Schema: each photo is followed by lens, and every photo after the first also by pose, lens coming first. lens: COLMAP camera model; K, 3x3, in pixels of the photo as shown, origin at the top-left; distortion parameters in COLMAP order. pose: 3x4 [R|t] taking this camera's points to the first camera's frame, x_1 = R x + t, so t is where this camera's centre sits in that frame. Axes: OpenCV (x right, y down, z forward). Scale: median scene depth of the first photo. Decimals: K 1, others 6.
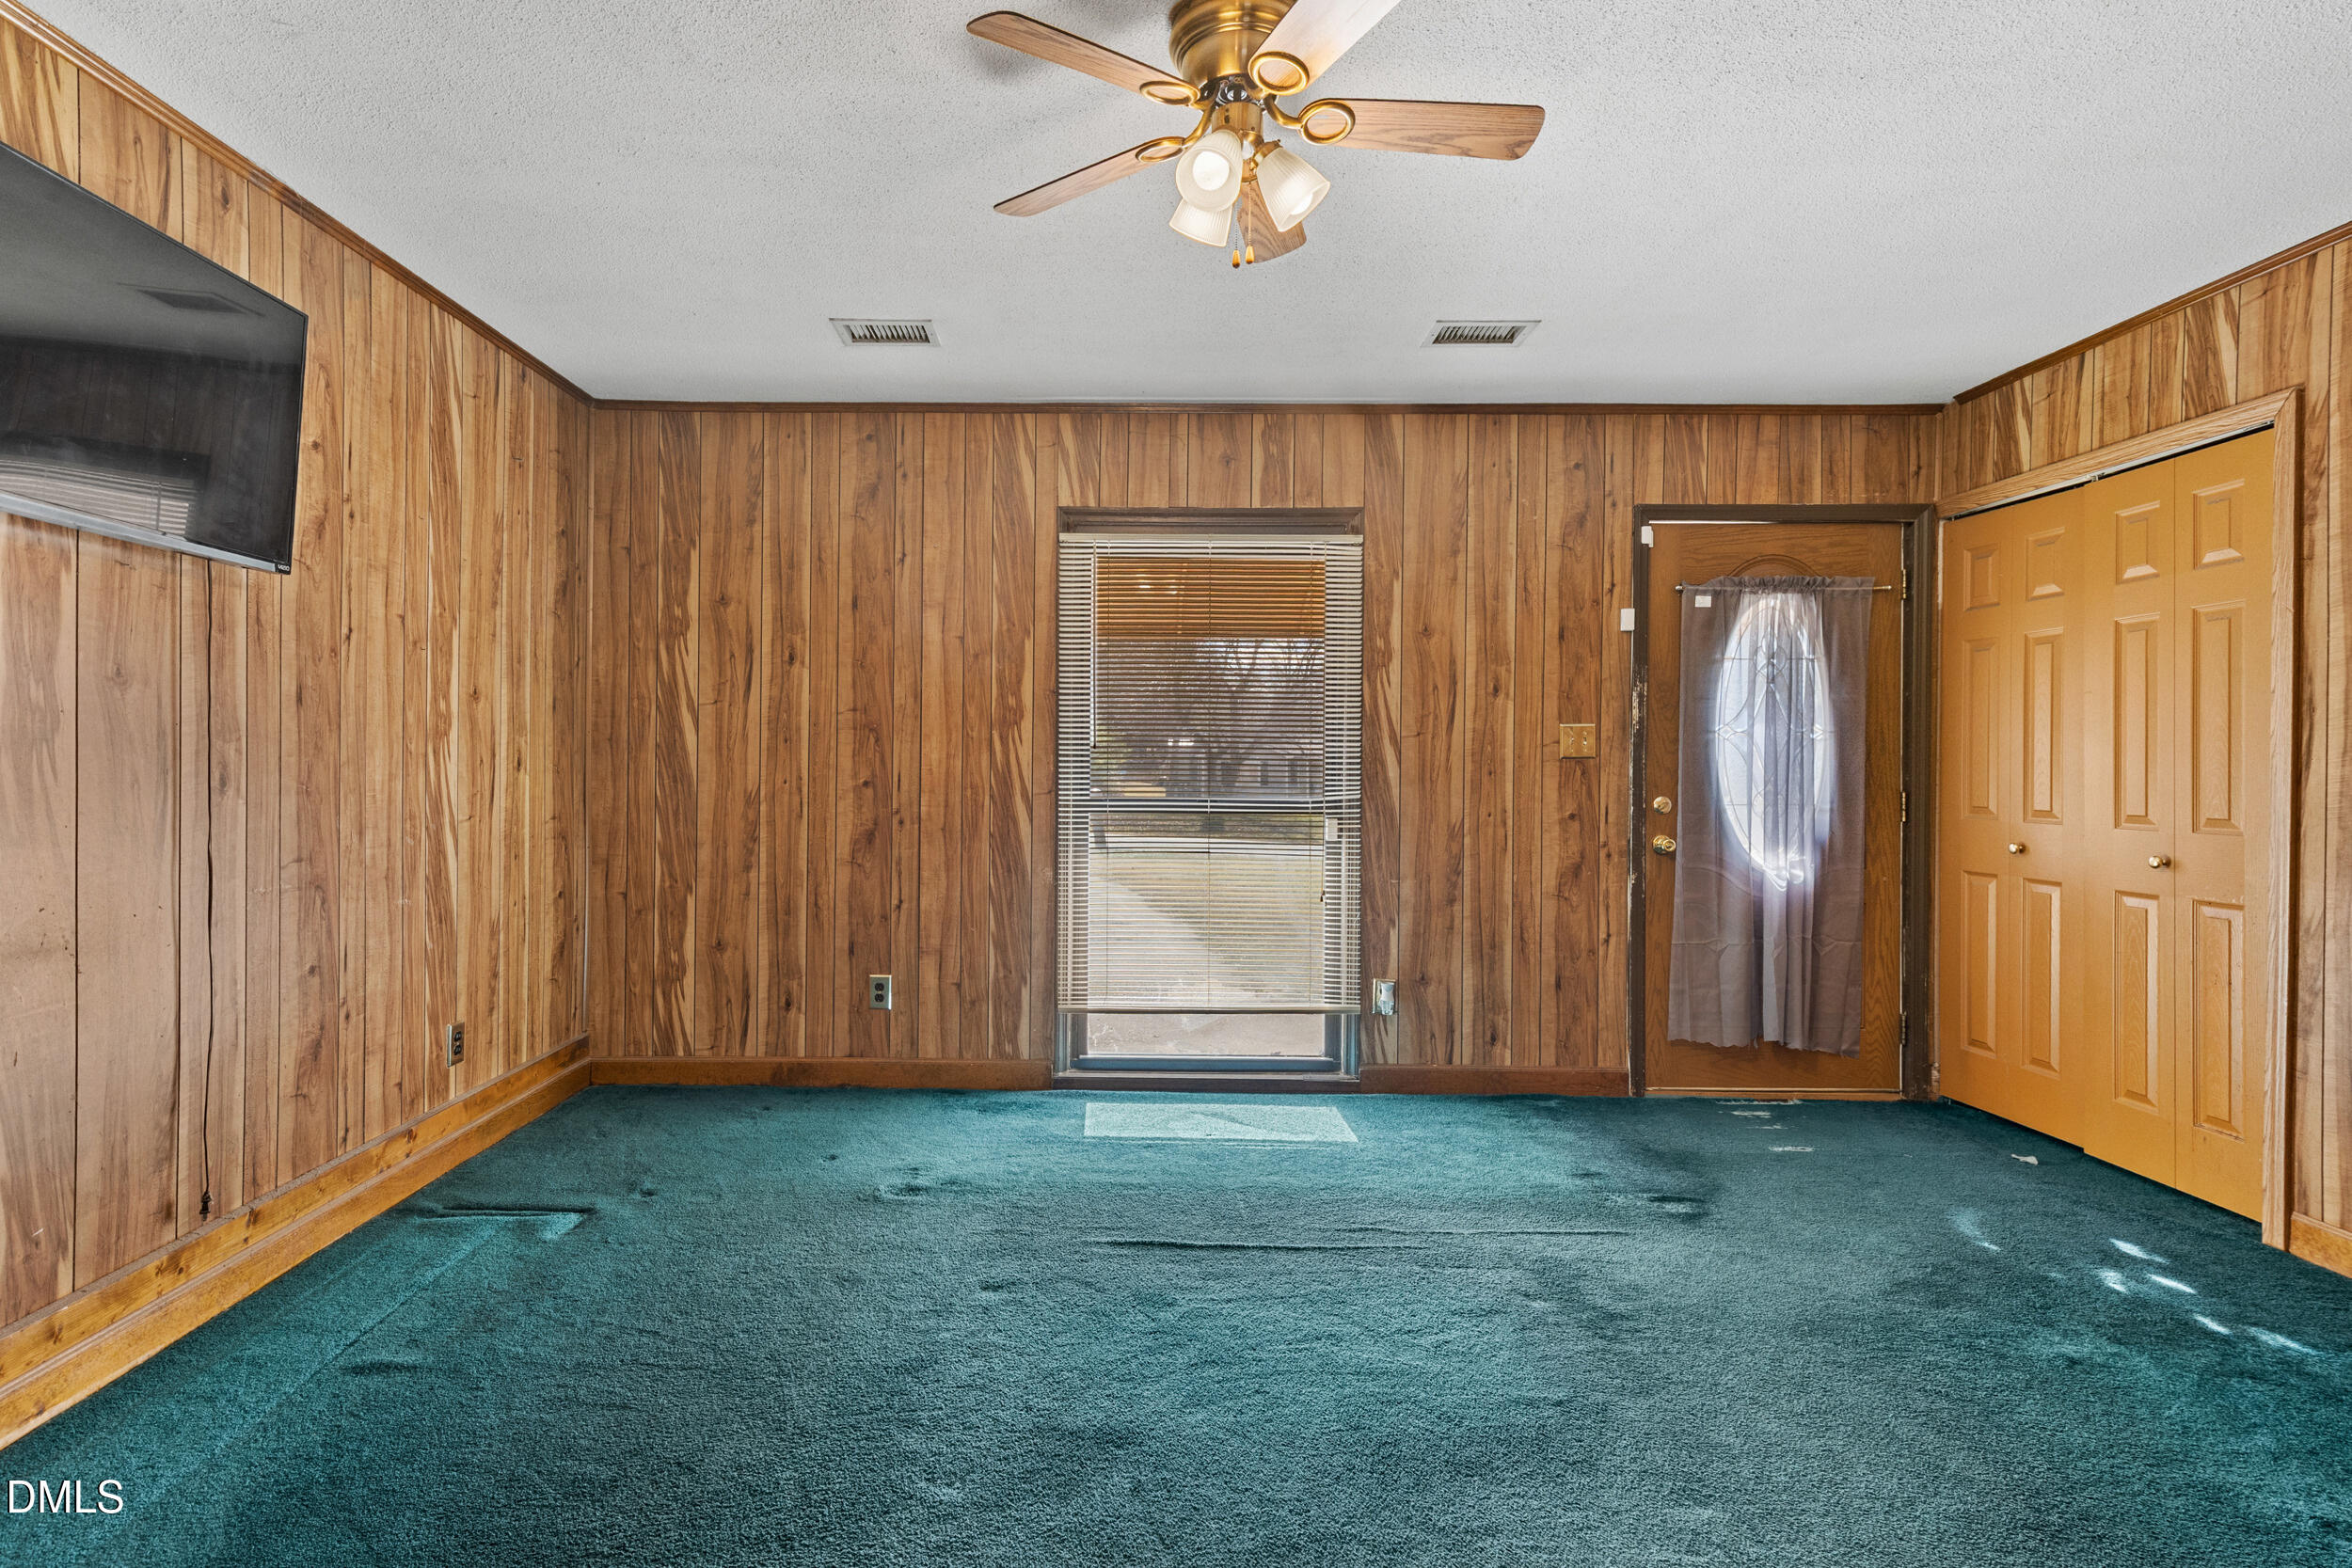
lens RADIAL K [[1091.2, 0, 1116.7], [0, 1091.2, 765.2], [0, 0, 1]] dist [0.002722, -0.000916]
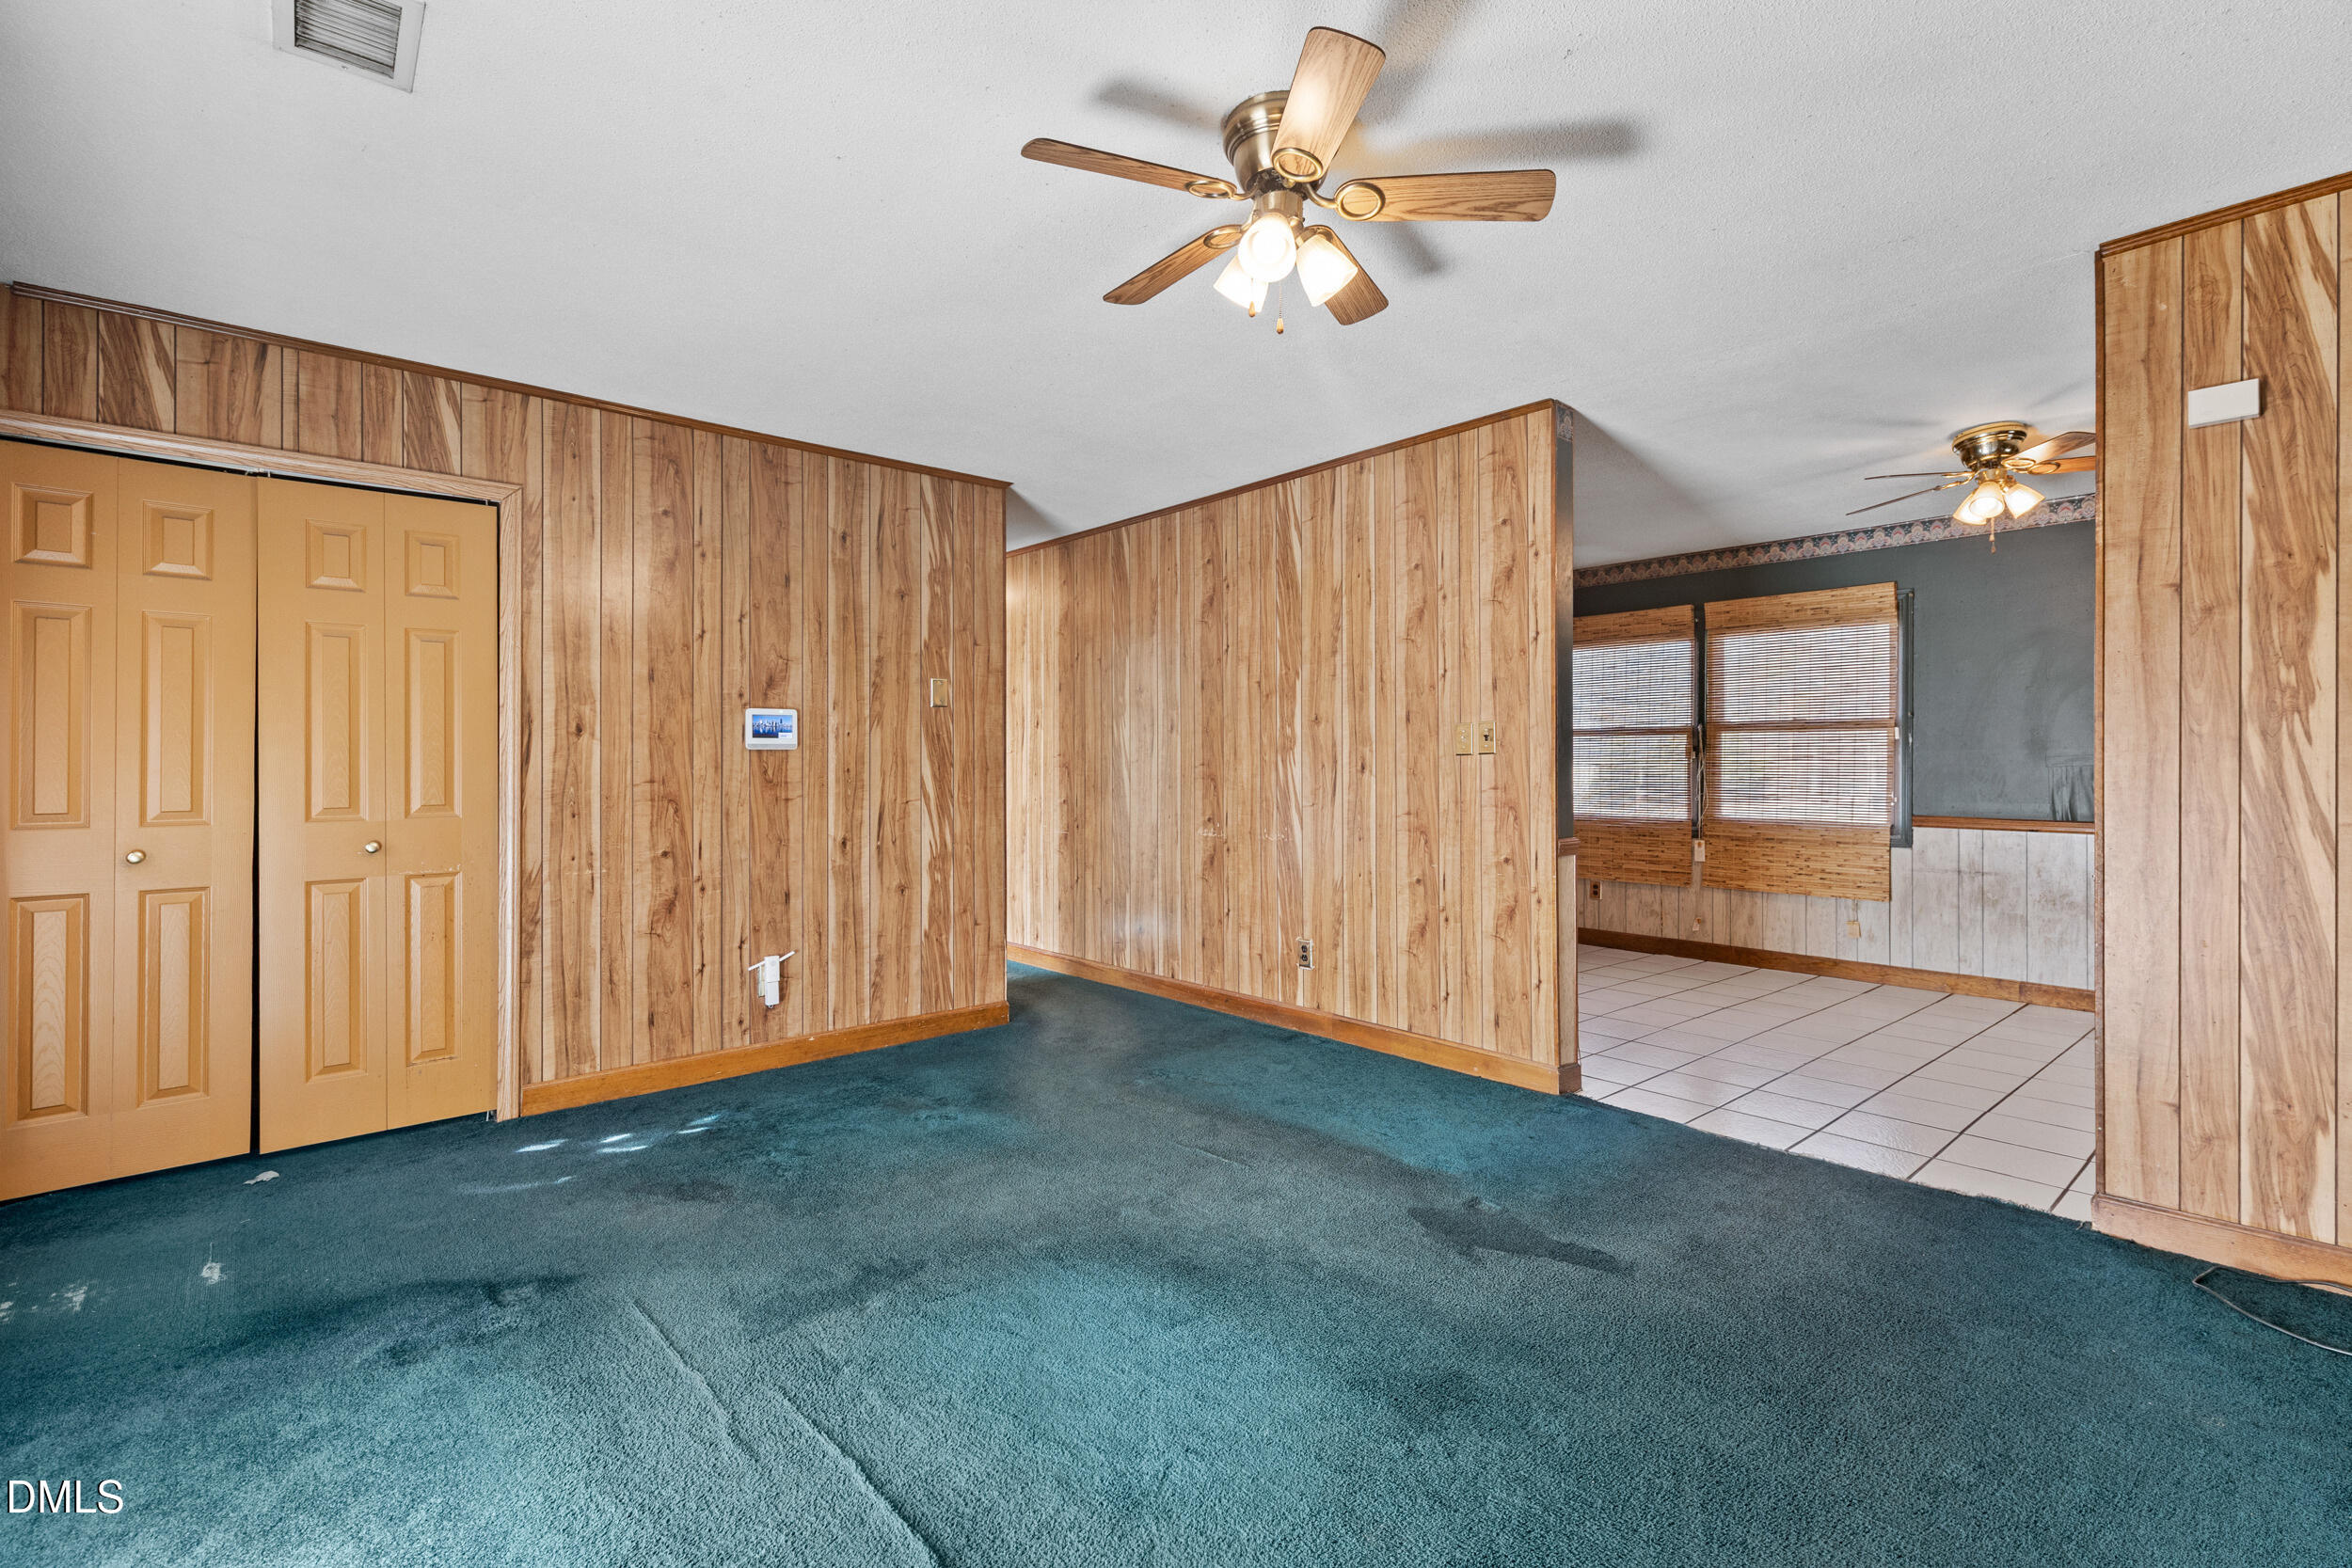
lens RADIAL K [[1091.2, 0, 1116.7], [0, 1091.2, 765.2], [0, 0, 1]] dist [0.002722, -0.000916]
pose [[-0.632865, -0.004927, 0.774246, -0.308999], [-0.000246, 0.999981, 0.006163, -0.002520], [-0.774262, 0.003710, -0.632855, 0.861114]]
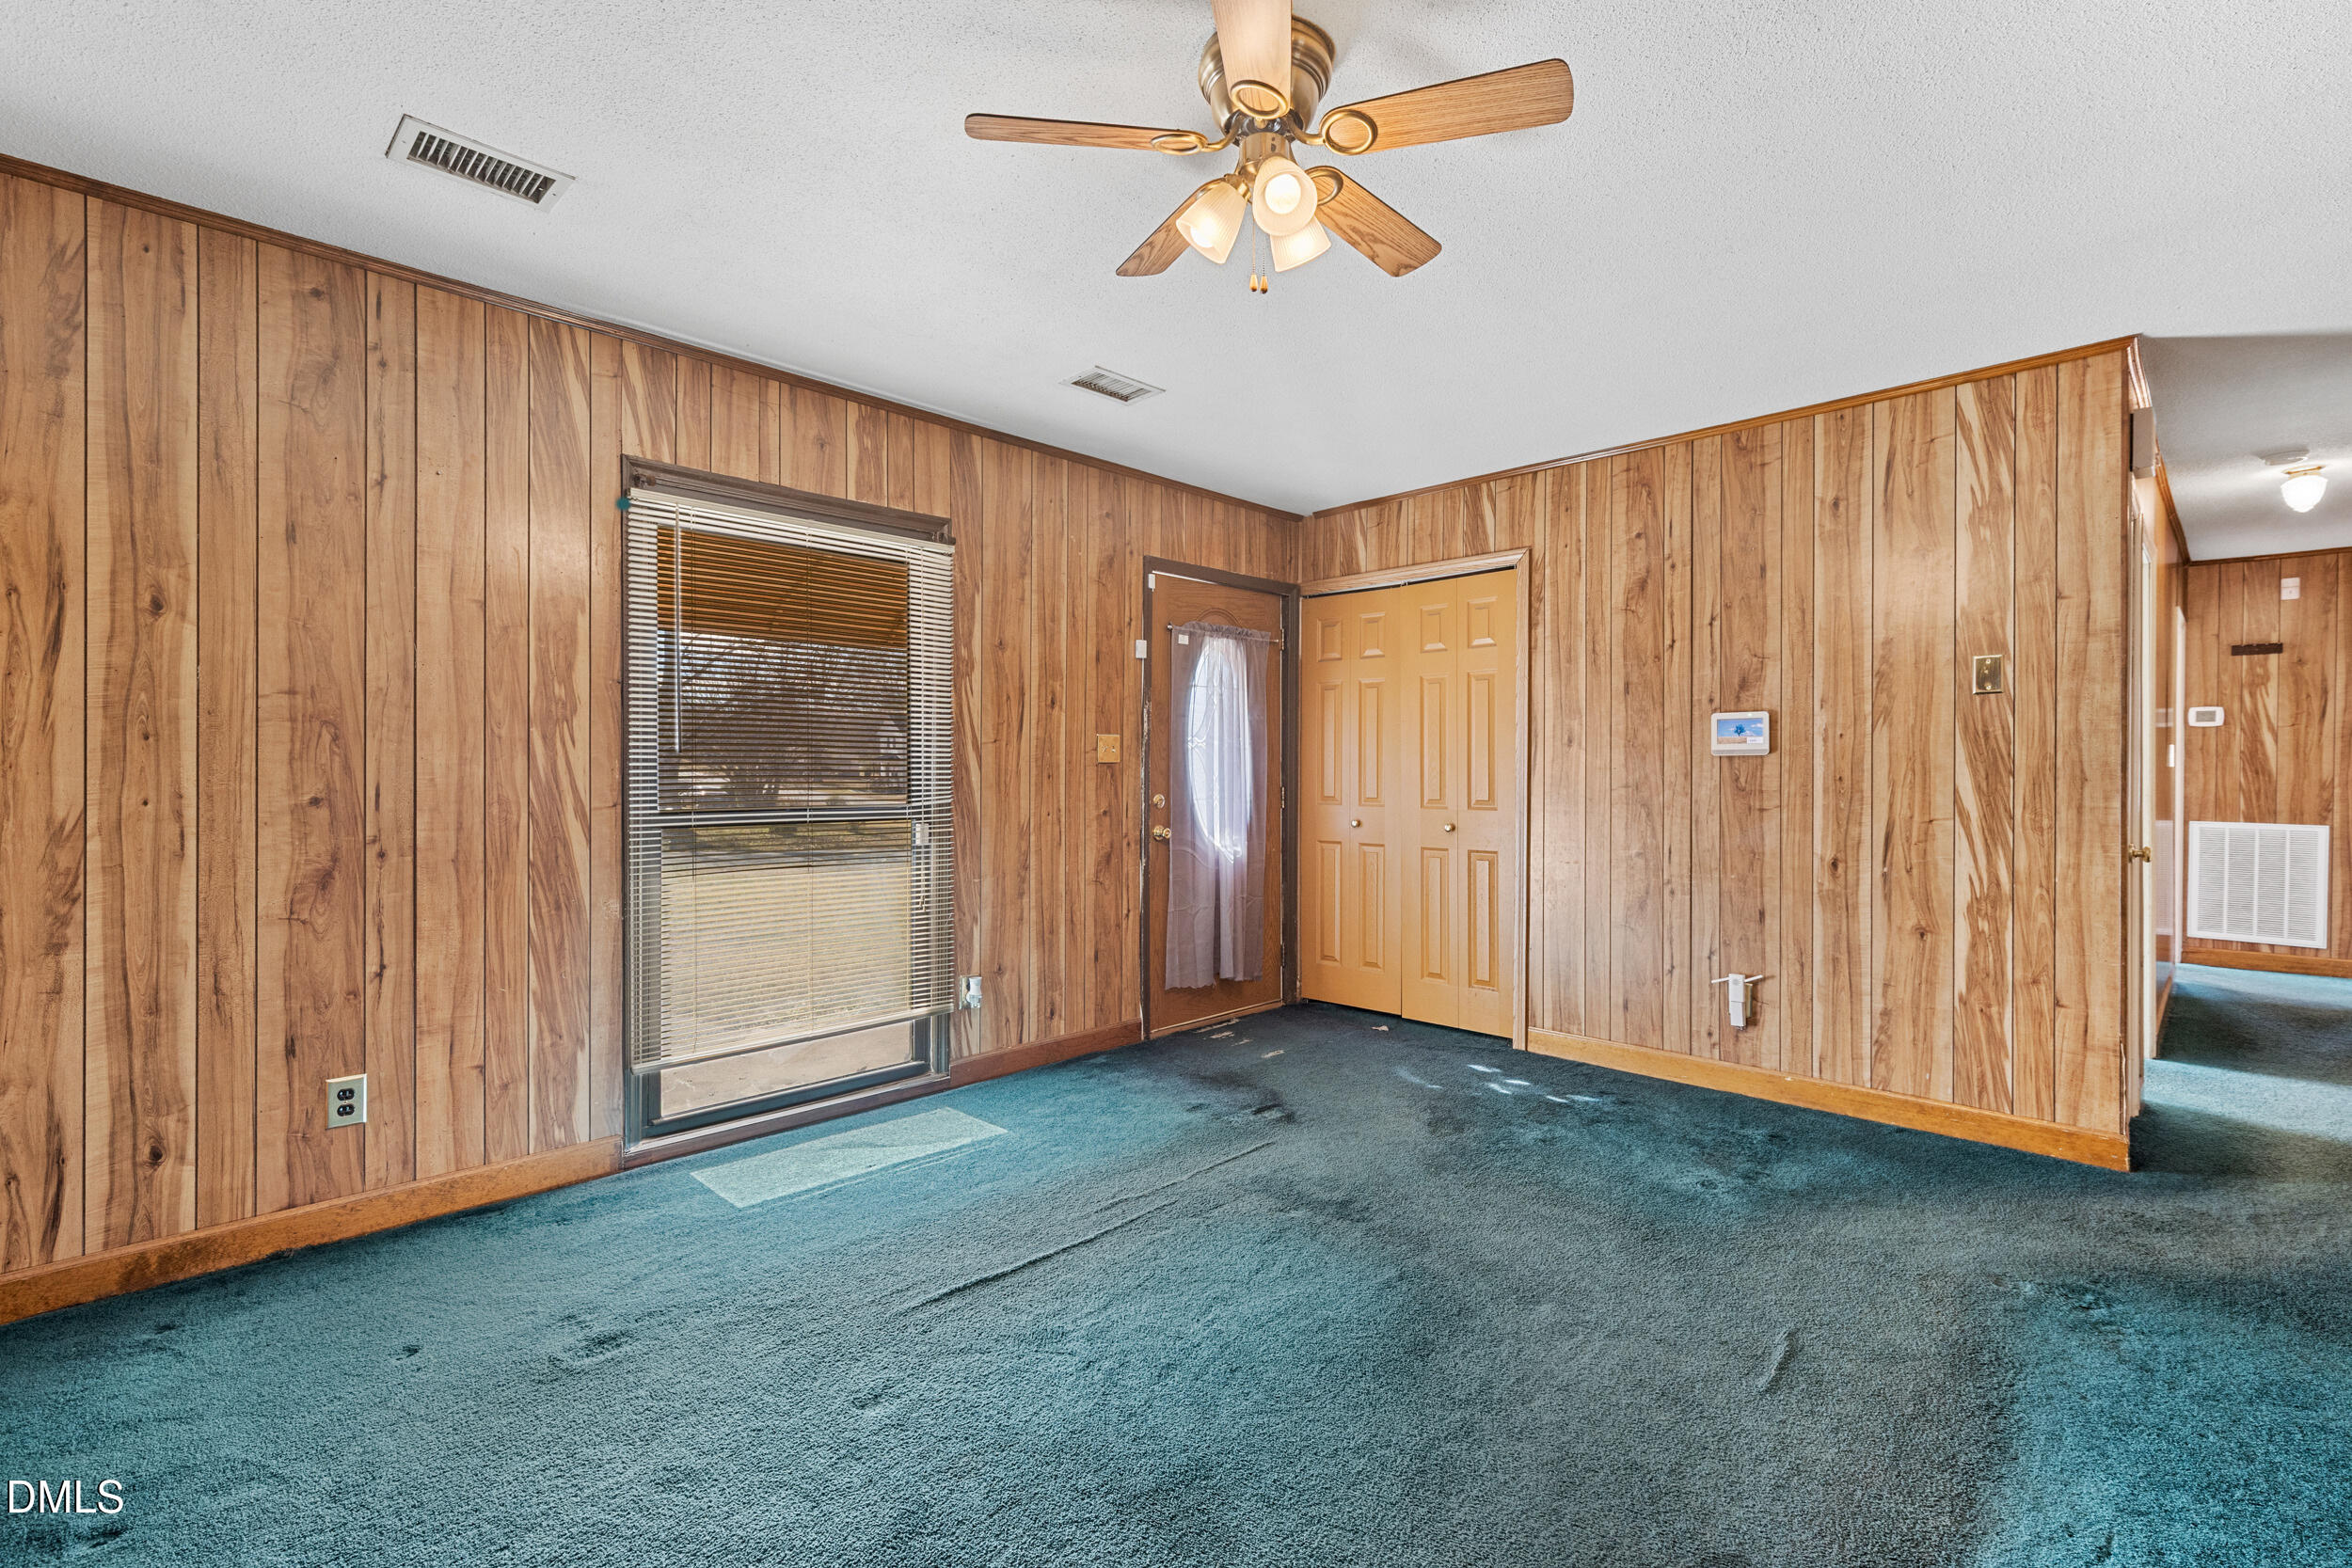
lens RADIAL K [[1007.2, 0, 1180.1], [0, 1007.2, 774.5], [0, 0, 1]] dist [0.001011, -0.000523]
pose [[0.711037, -0.008450, 0.703104, -0.288422], [0.003638, 0.999959, 0.008339, -0.003182], [-0.703145, -0.003371, 0.711038, 0.173553]]
